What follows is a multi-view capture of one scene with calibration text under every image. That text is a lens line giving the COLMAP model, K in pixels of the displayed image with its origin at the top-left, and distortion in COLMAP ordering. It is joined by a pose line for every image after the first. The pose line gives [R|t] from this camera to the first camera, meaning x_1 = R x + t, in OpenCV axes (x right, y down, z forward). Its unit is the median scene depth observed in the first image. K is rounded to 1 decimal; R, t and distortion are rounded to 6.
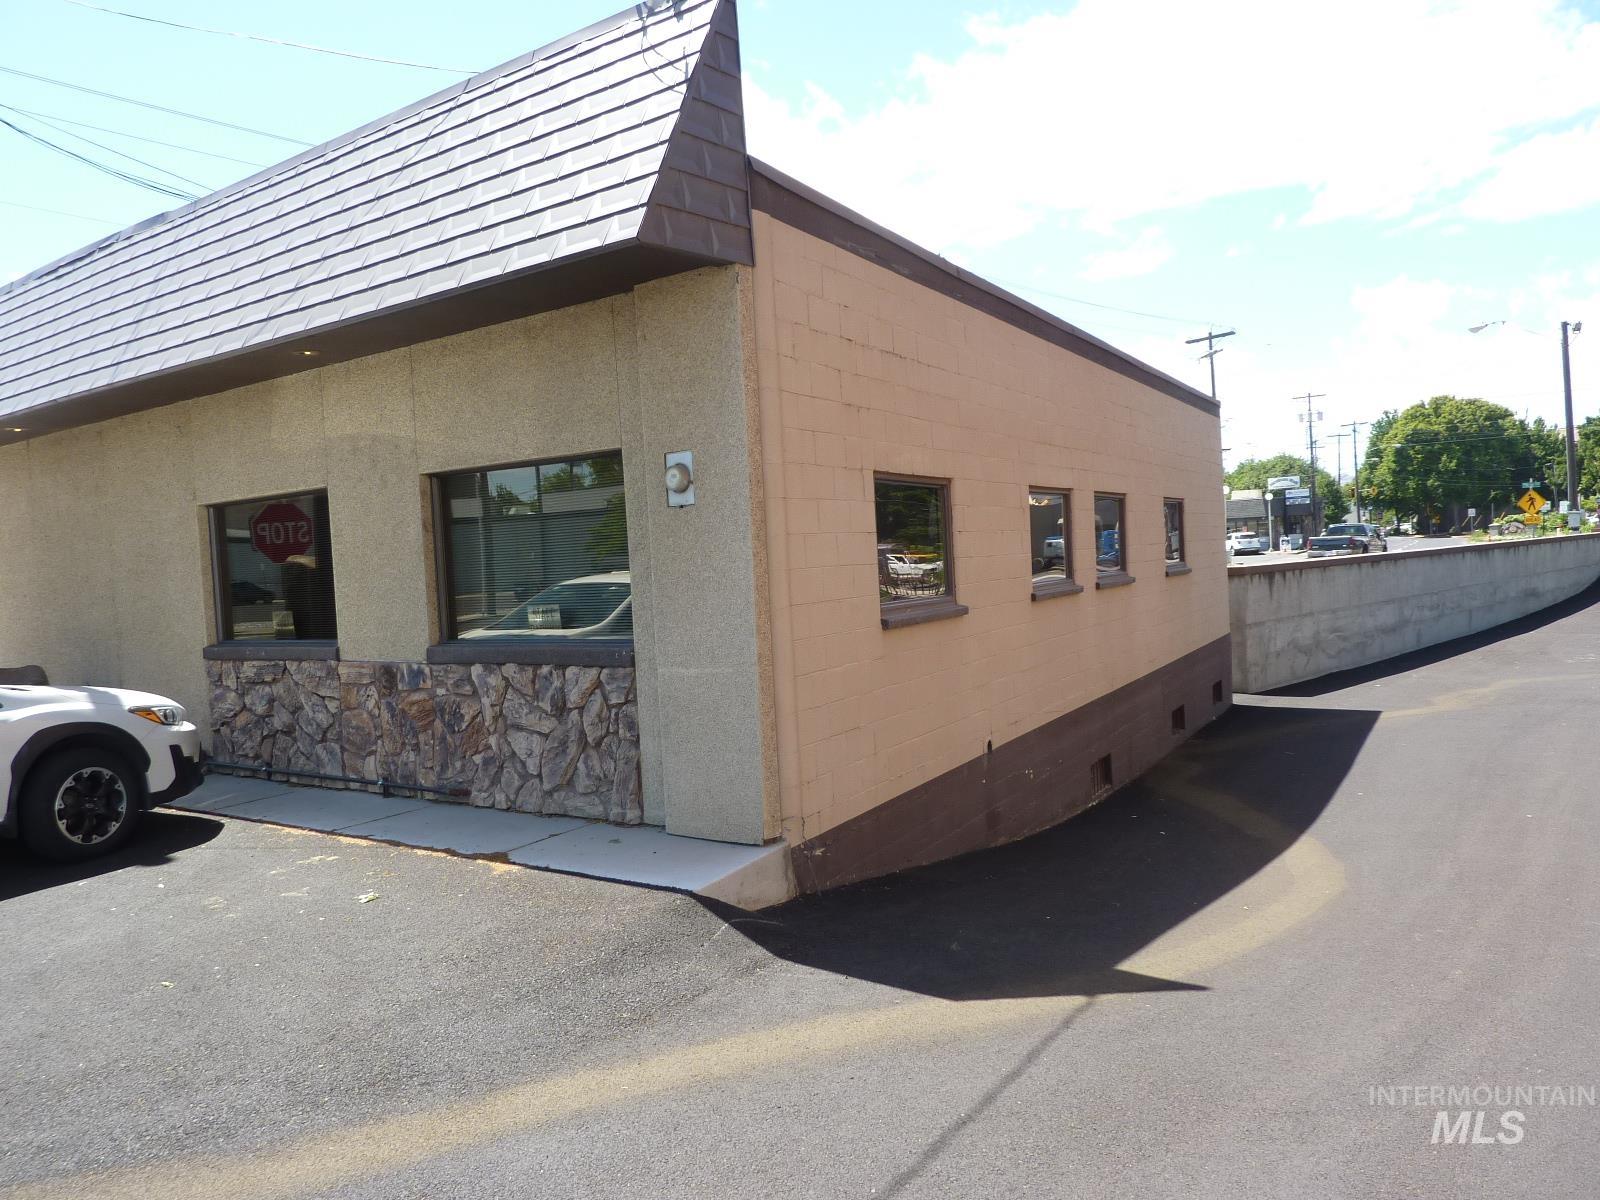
lens RADIAL K [[1187.9, 0, 800.0], [0, 1187.9, 600.0], [0, 0, 1]] dist [0.005843, -0.069220]
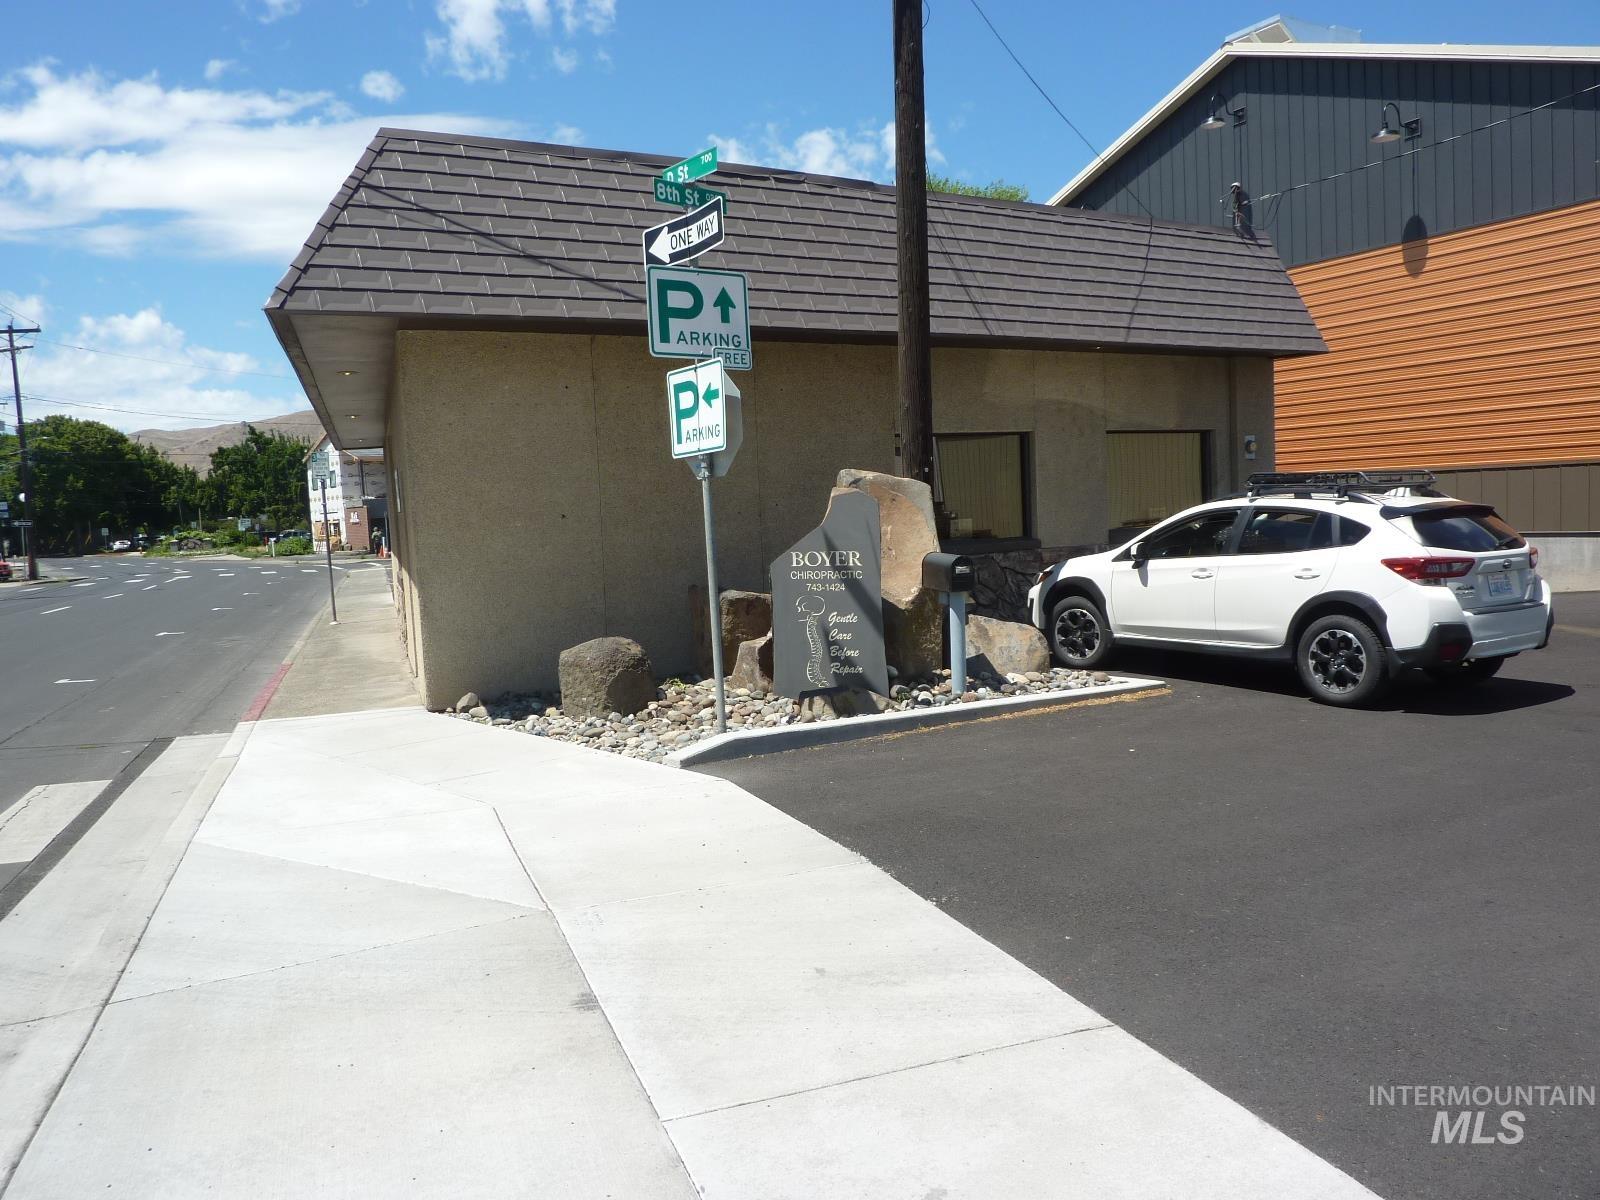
lens RADIAL K [[1187.9, 0, 800.0], [0, 1187.9, 600.0], [0, 0, 1]] dist [0.005843, -0.069220]
pose [[0.373175, -0.038985, 0.926942, -0.154951], [0.063414, 0.997852, 0.016438, 0.005901], [-0.925591, 0.052647, 0.374845, 0.059262]]
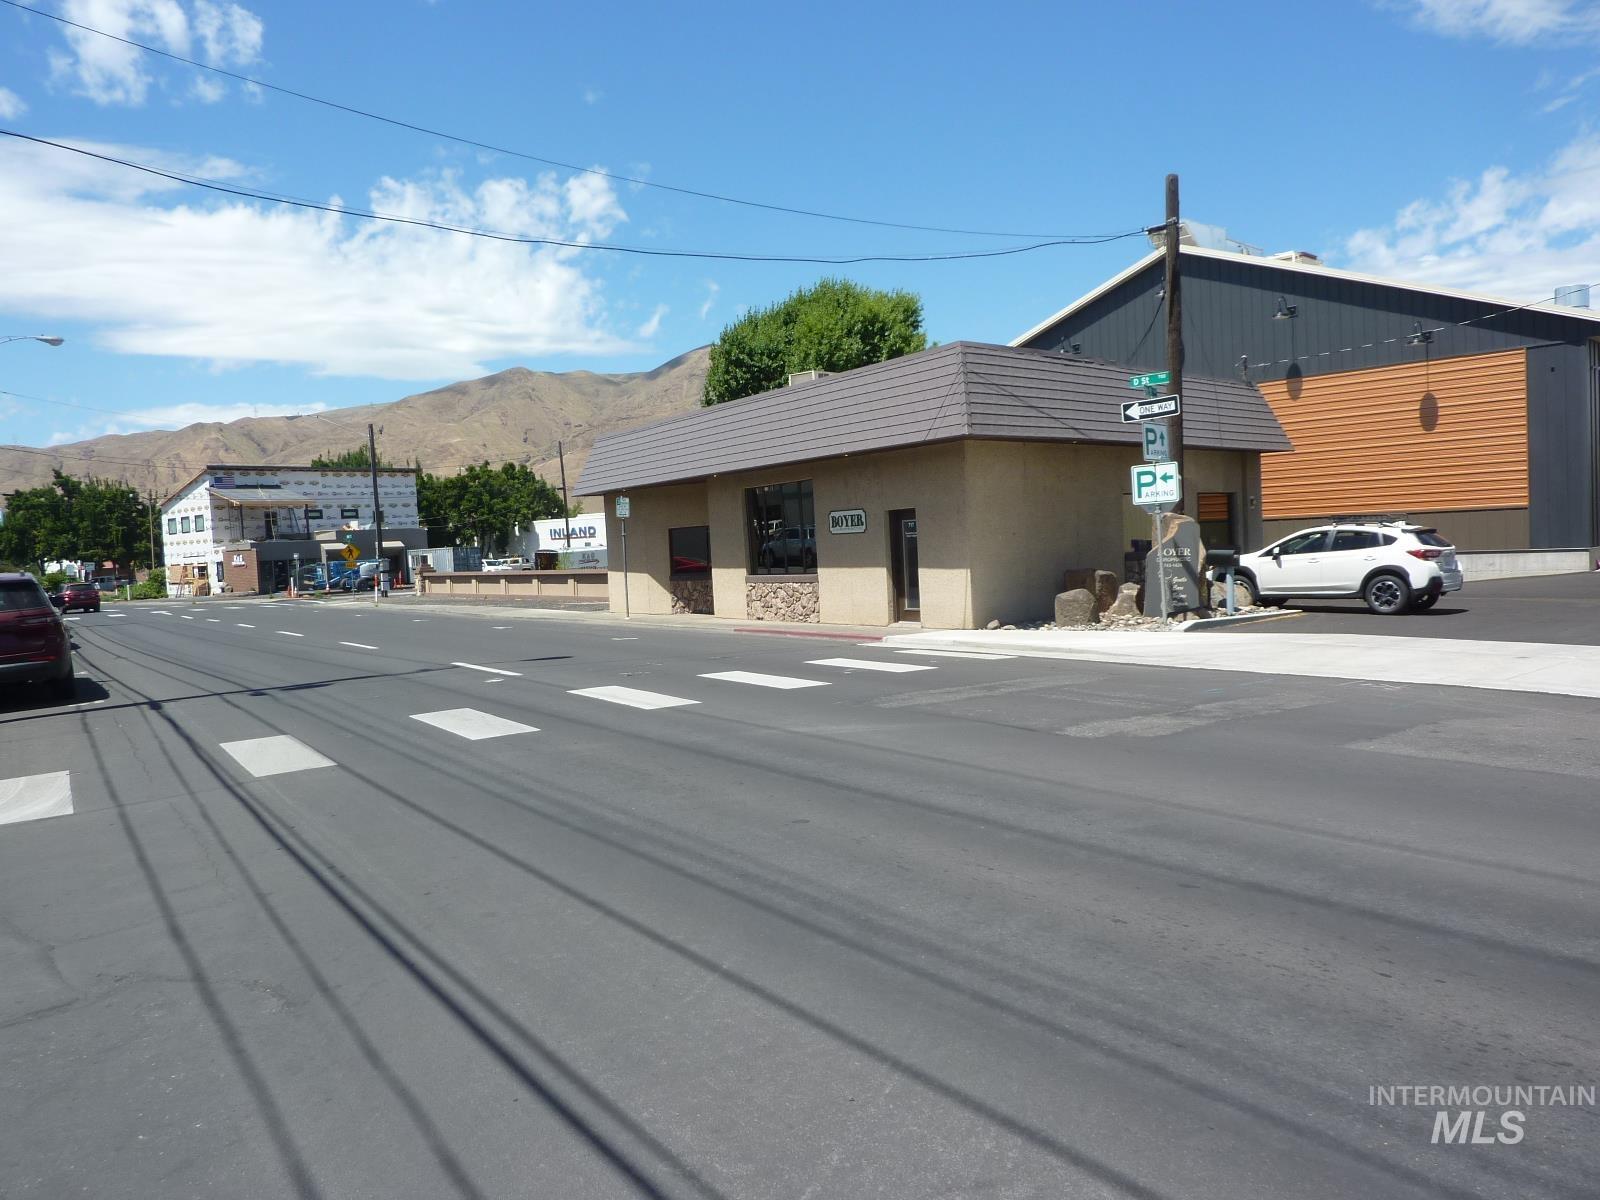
lens RADIAL K [[1187.9, 0, 800.0], [0, 1187.9, 600.0], [0, 0, 1]] dist [0.005843, -0.069220]
pose [[0.150117, -0.001339, 0.988667, -0.292027], [0.075067, 0.997128, -0.010047, 0.010243], [-0.985814, 0.075725, 0.149786, 0.133633]]
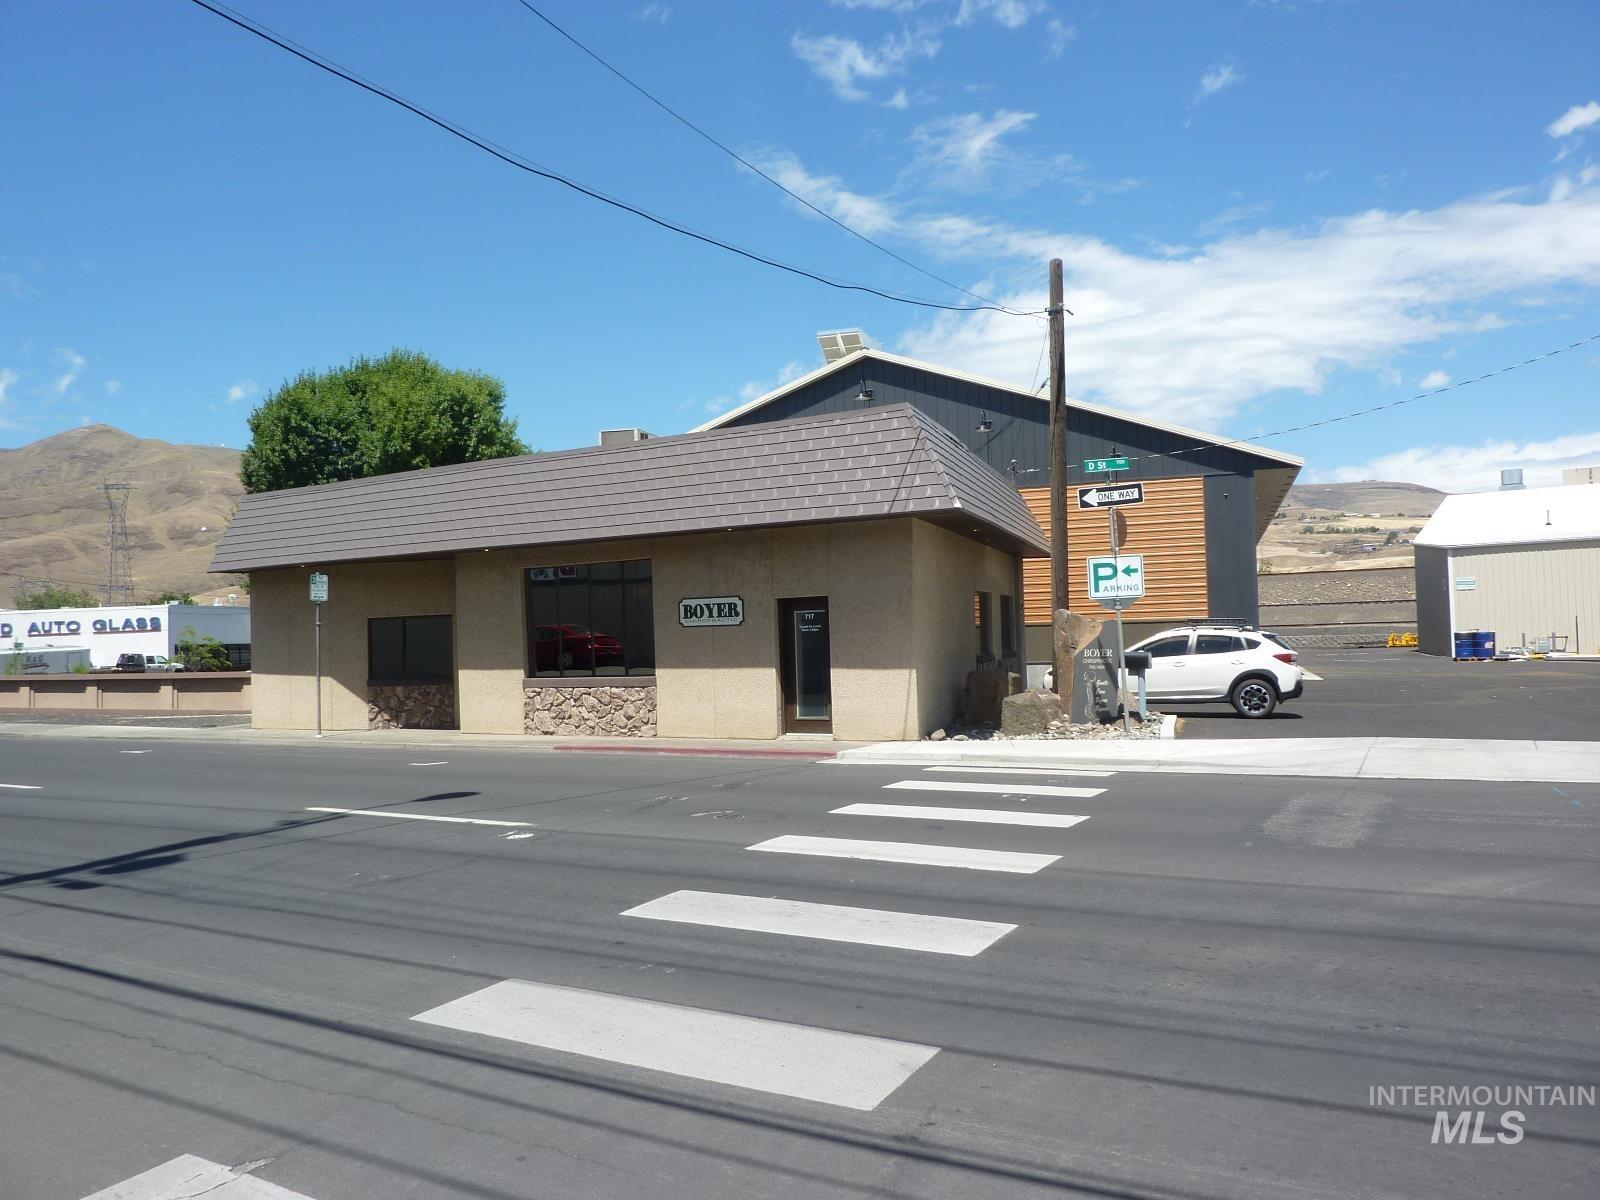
lens RADIAL K [[1187.9, 0, 800.0], [0, 1187.9, 600.0], [0, 0, 1]] dist [0.005843, -0.069220]
pose [[-0.313639, 0.089367, 0.945327, -0.239533], [0.079041, 0.994563, -0.067797, 0.004954], [-0.946247, 0.053456, -0.318998, 0.213159]]
